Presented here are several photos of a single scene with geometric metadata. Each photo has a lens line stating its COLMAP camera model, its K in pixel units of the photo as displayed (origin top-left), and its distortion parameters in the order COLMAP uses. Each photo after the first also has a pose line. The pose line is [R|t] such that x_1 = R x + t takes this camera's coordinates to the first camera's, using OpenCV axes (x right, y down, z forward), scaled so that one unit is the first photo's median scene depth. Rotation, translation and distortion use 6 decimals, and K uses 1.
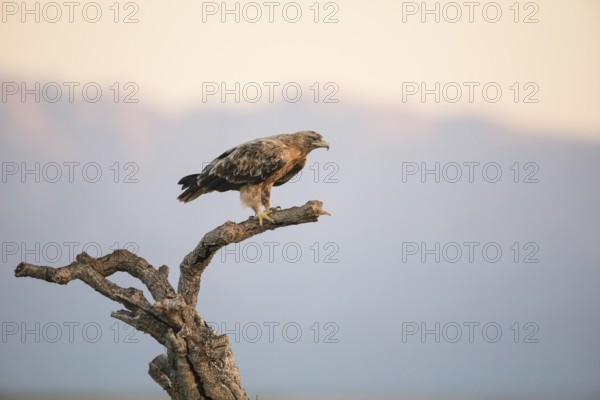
lens RADIAL K [[274.7, 0, 300.0], [0, 274.7, 200.0], [0, 0, 1]] dist [0.000265, -0.000089]
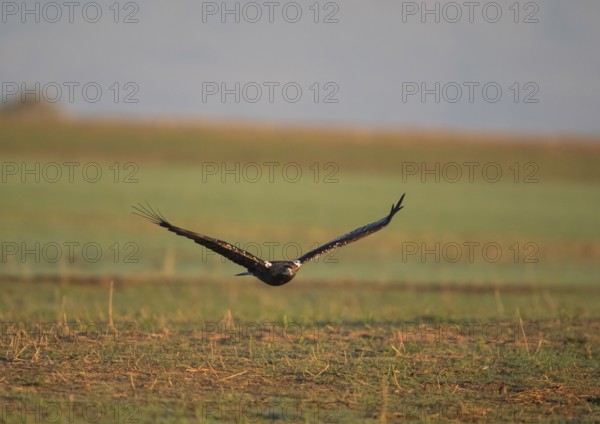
lens RADIAL K [[275.2, 0, 300.3], [0, 275.2, 199.1], [0, 0, 1]] dist [0.000243, -0.000112]
pose [[1.000000, -0.000317, 0.000807, 0.000210], [0.000319, 0.999997, -0.002542, 0.872747], [-0.000806, 0.002543, 0.999996, -0.000389]]
